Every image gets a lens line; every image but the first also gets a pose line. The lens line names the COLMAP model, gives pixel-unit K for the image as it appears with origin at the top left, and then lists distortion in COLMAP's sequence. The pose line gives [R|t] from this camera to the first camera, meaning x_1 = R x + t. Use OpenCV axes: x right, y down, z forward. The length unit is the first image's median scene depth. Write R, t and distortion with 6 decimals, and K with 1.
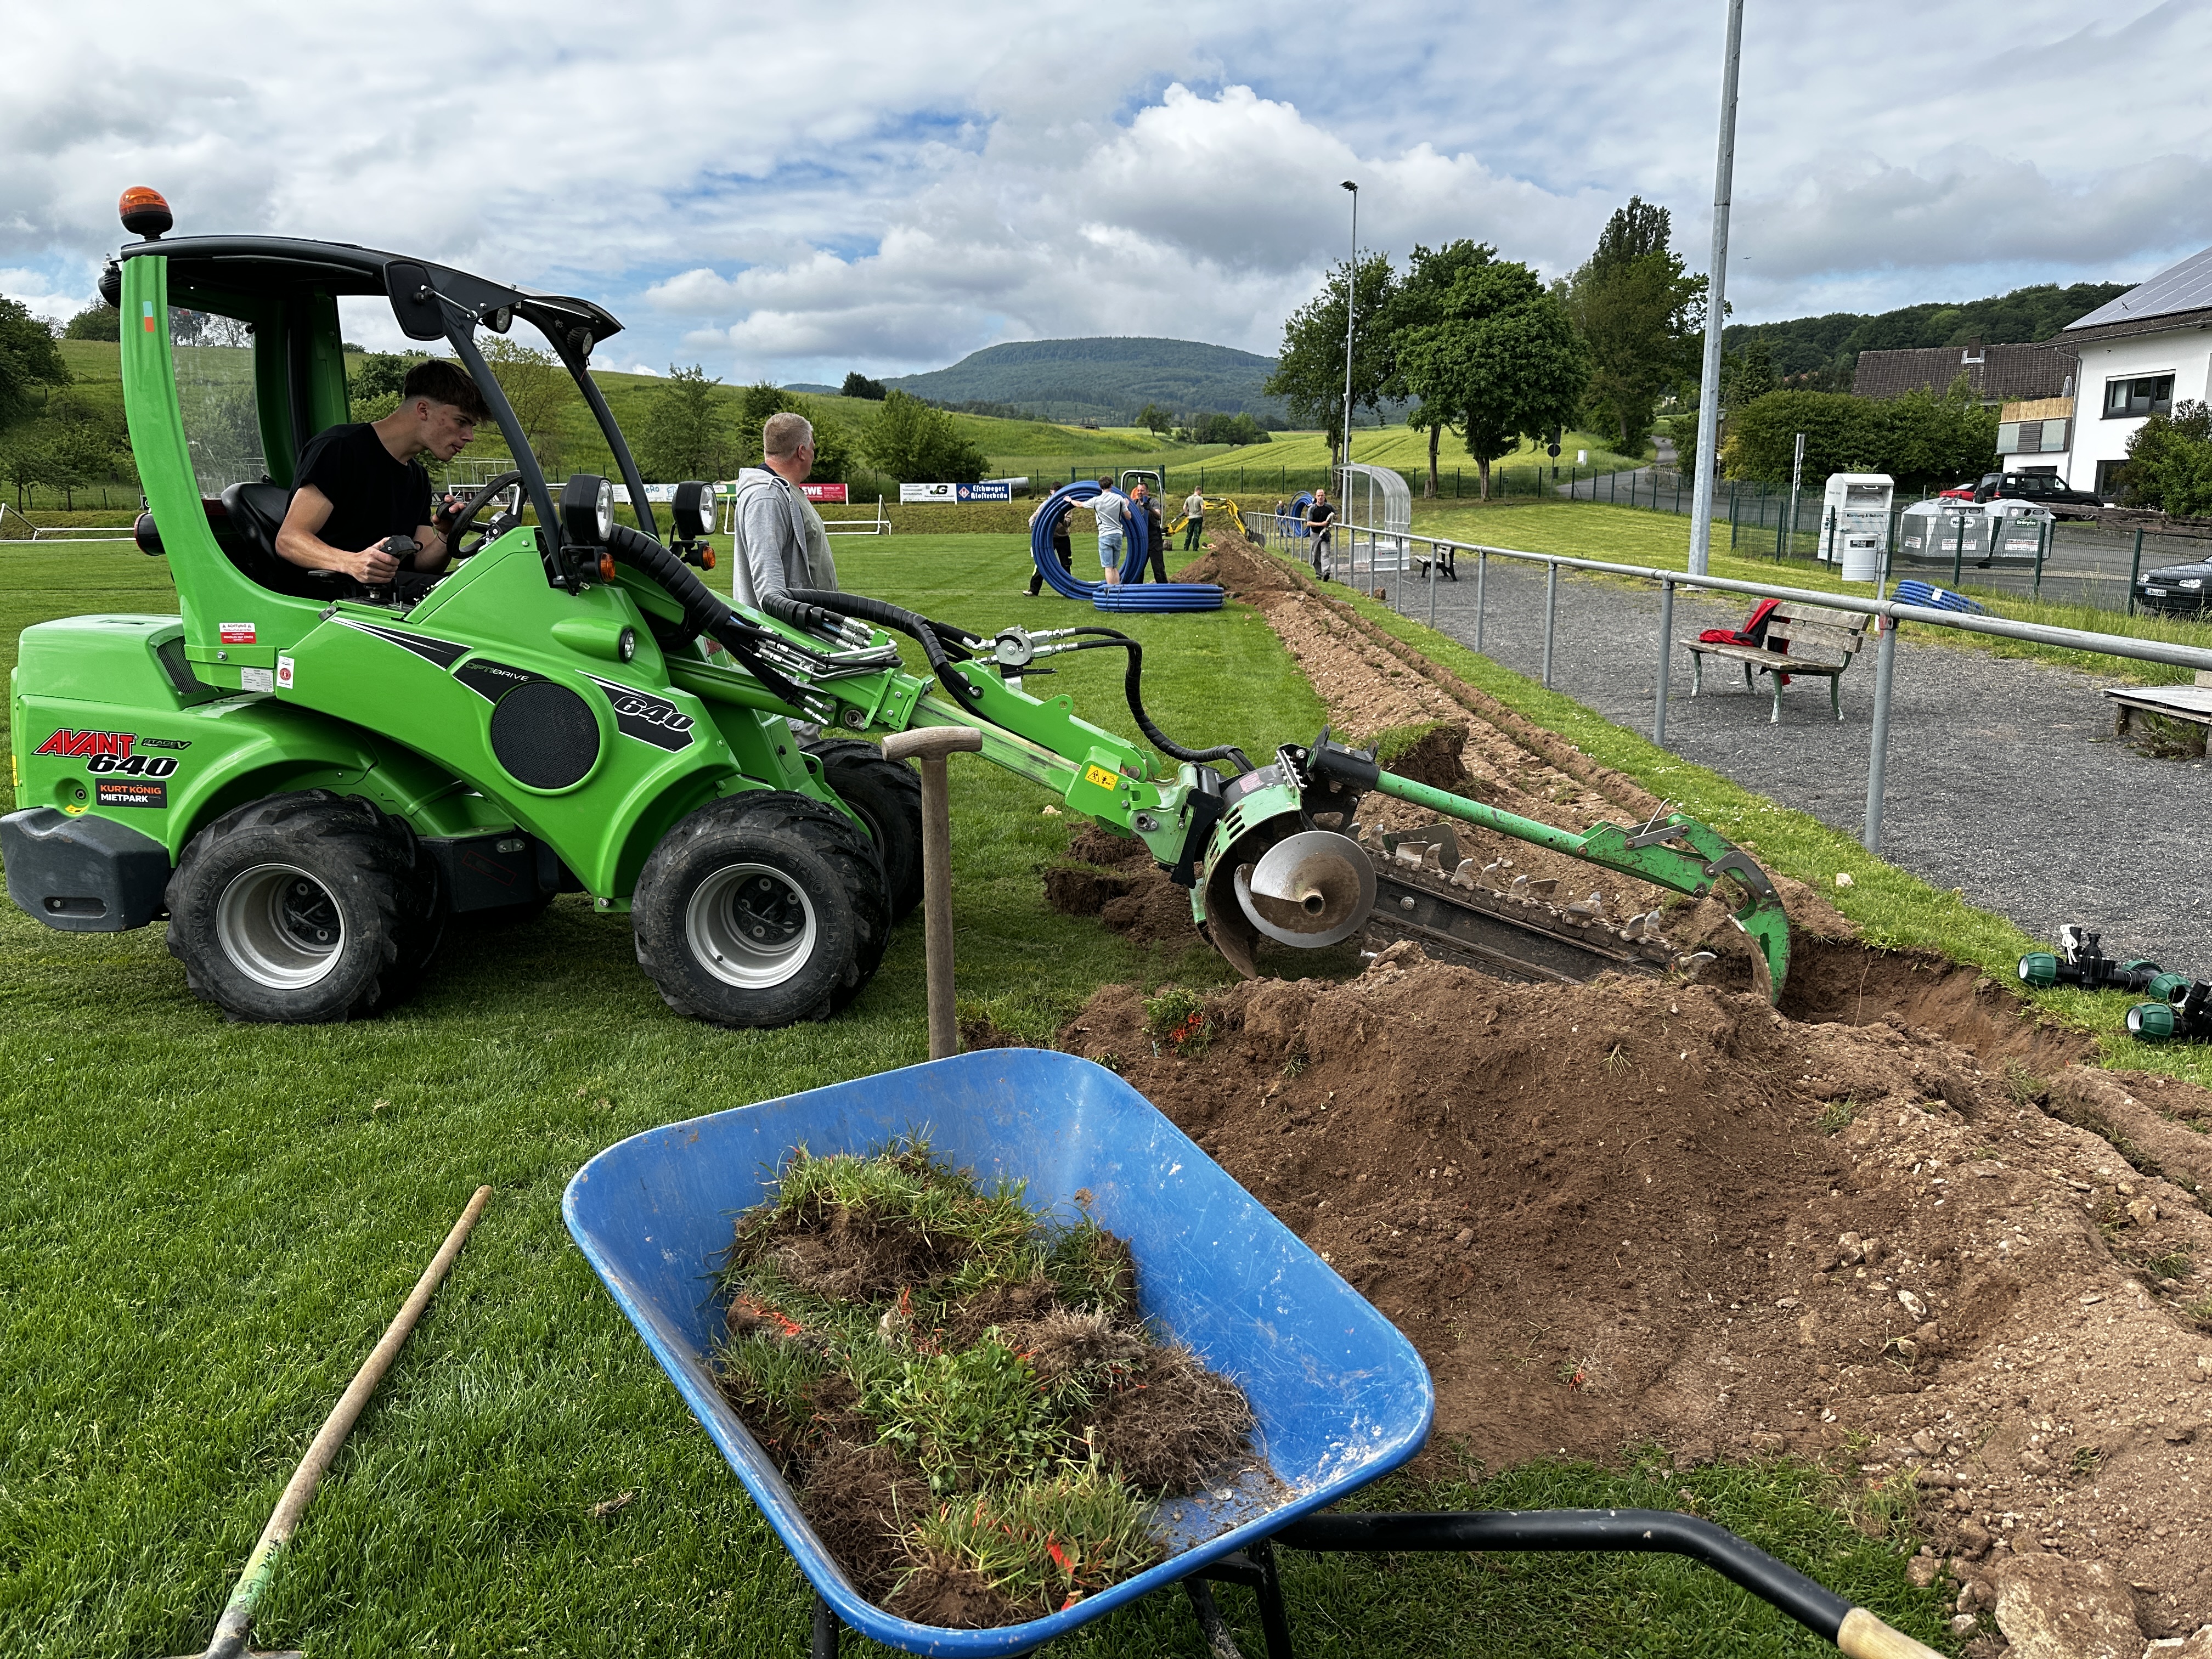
lens RADIAL K [[1565.2, 0, 1106.0], [0, 1565.2, 829.5], [0, 0, 1]] dist [0.114993, -0.353381]
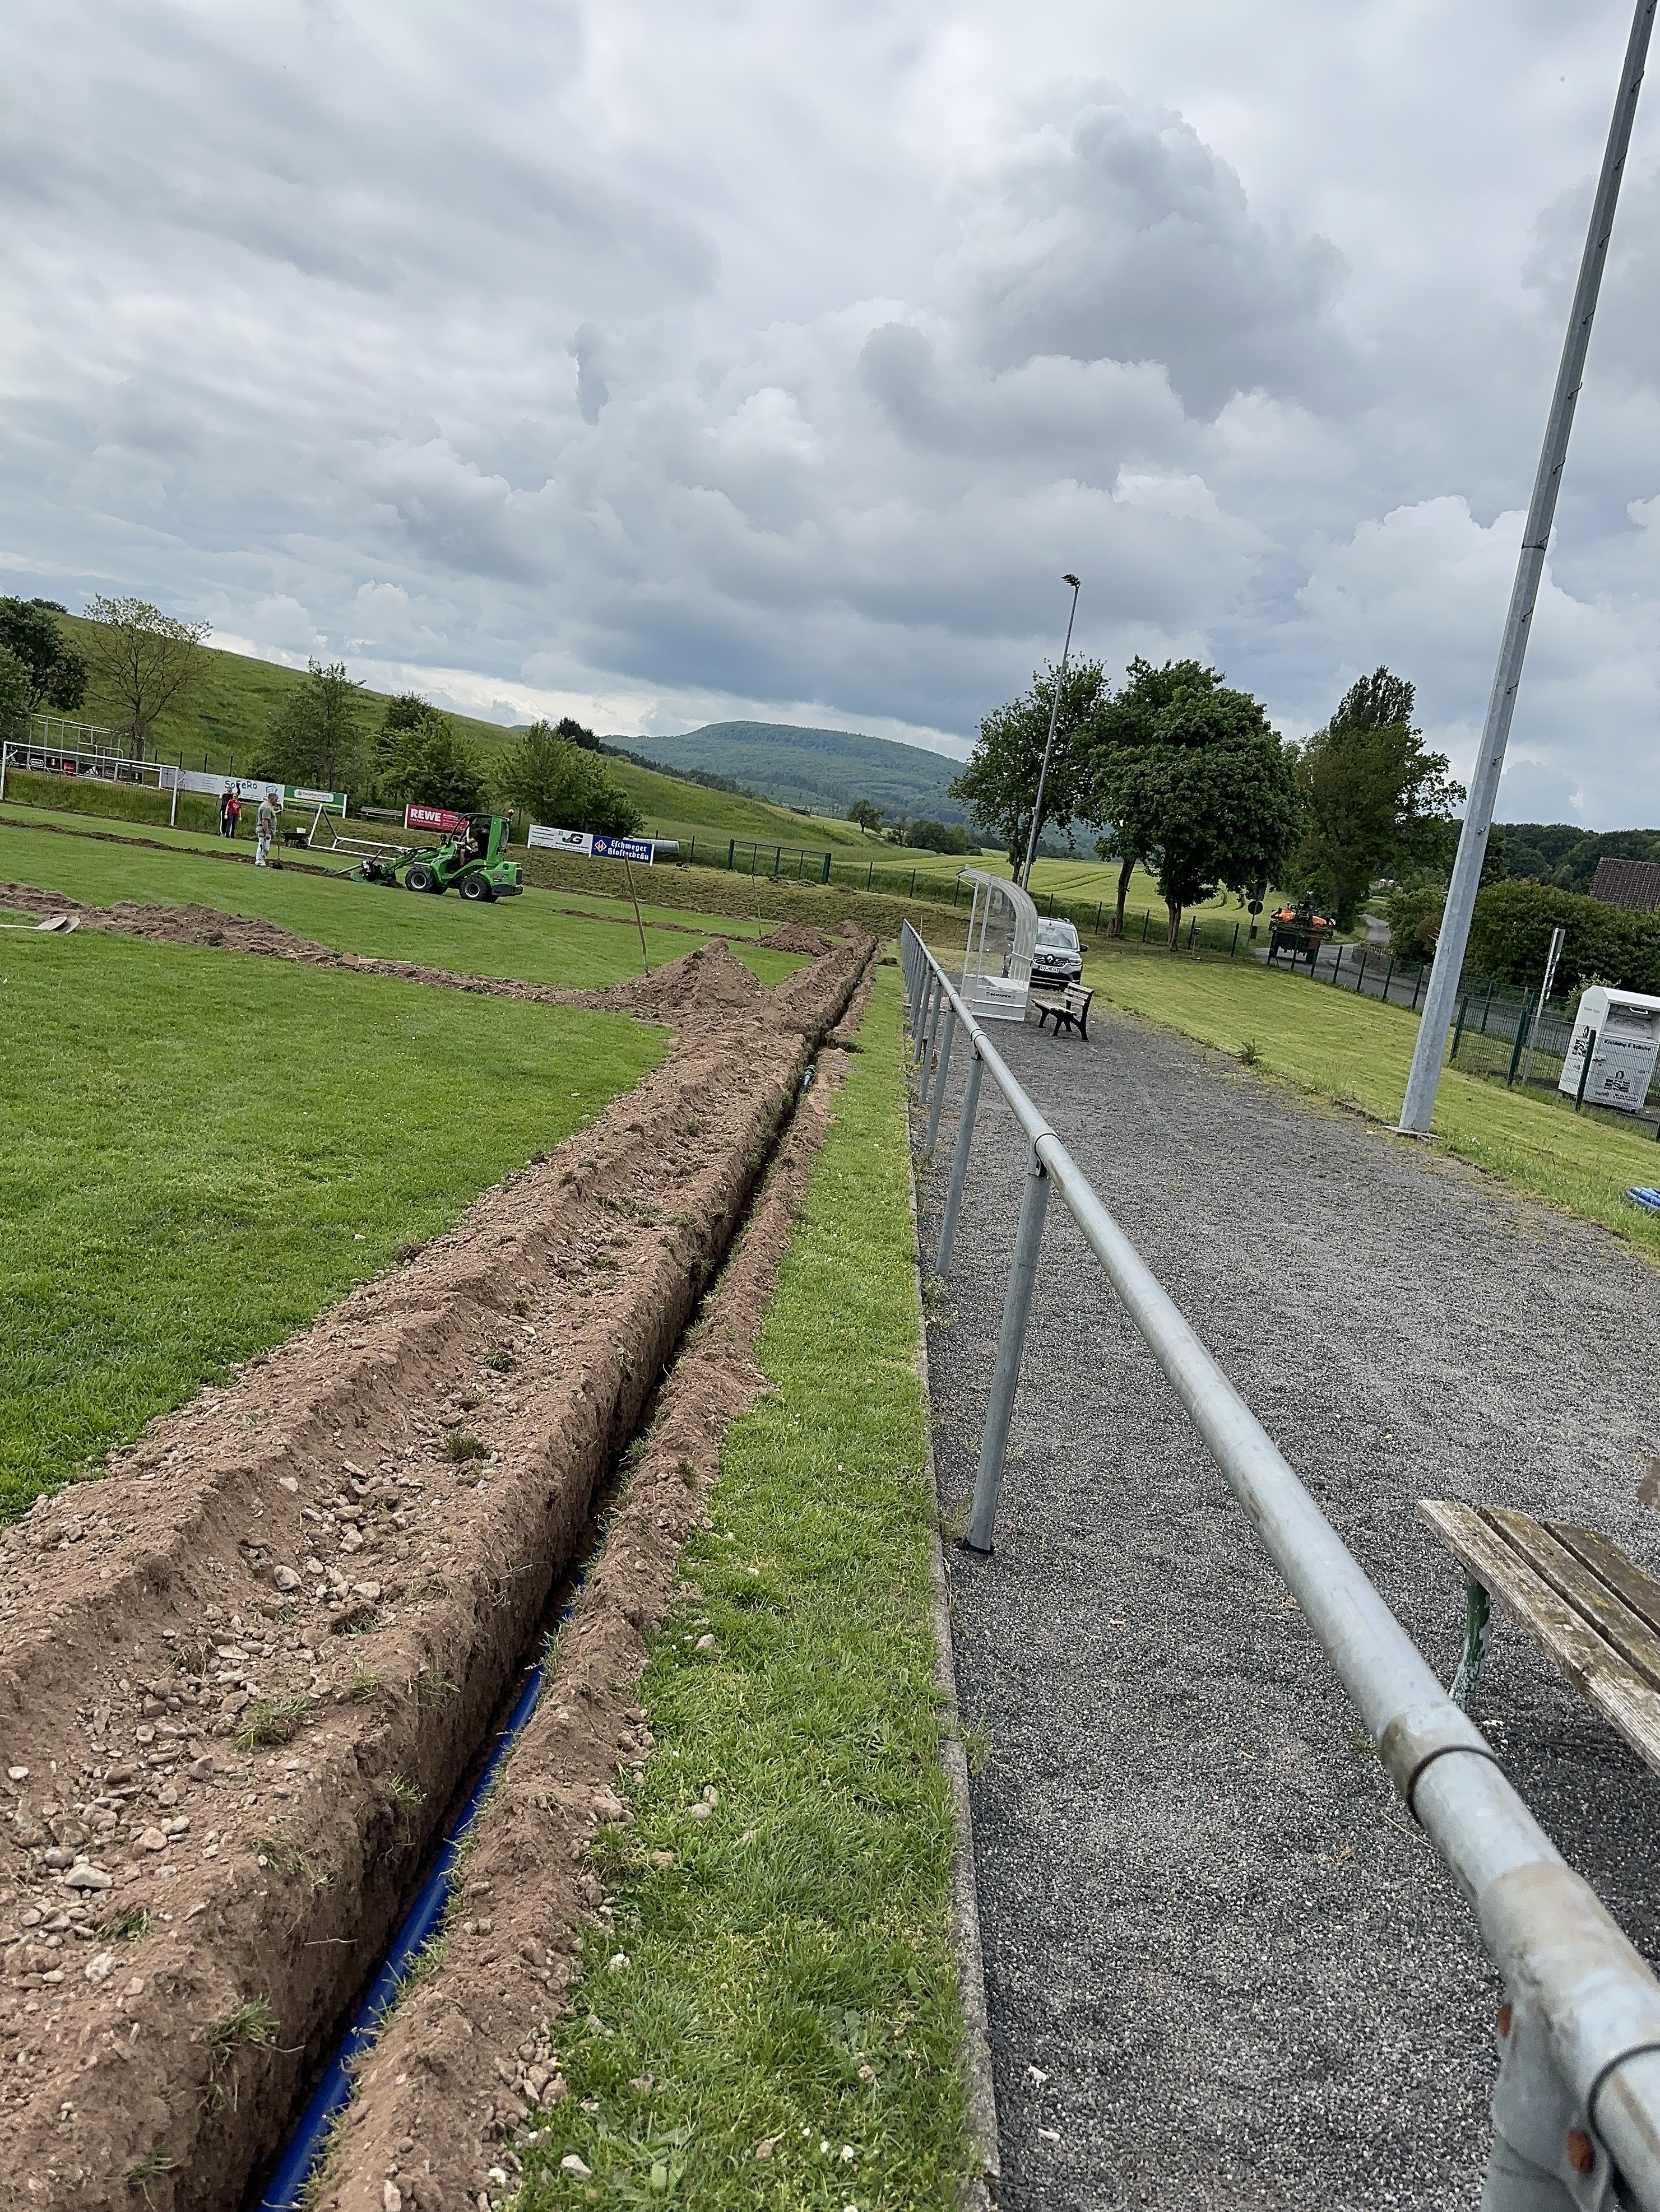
lens RADIAL K [[1565.4, 0, 830.0], [0, 1565.4, 1106.0], [0, 0, 1]] dist [0.114993, -0.353381]
pose [[0.986823, 0.159919, 0.024609, 0.044056], [-0.157784, 0.984807, -0.072515, -0.028432], [-0.035832, 0.067677, 0.997064, 0.133035]]
